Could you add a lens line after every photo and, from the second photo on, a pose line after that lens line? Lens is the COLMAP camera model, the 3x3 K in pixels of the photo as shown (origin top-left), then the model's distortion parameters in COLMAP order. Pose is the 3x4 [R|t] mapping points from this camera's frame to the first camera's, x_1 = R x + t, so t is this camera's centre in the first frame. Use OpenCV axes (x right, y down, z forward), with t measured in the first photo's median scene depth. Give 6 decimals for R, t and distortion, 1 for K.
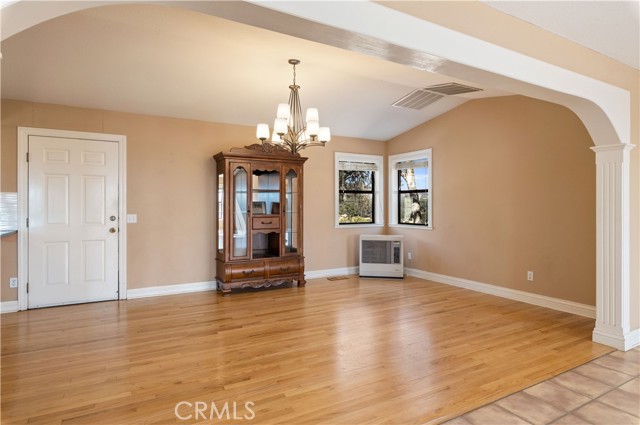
lens RADIAL K [[358.9, 0, 318.2], [0, 358.9, 212.4], [0, 0, 1]] dist [-0.005170, 0.000228]
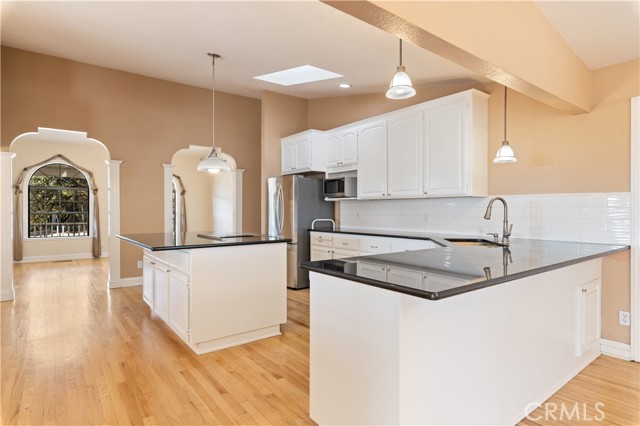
lens RADIAL K [[358.9, 0, 323.3], [0, 358.9, 202.5], [0, 0, 1]] dist [-0.005170, 0.000228]
pose [[0.128913, -0.016741, -0.991515, -0.195715], [-0.015871, 0.999695, -0.018942, -0.009884], [0.991529, 0.018178, 0.128608, 0.274963]]
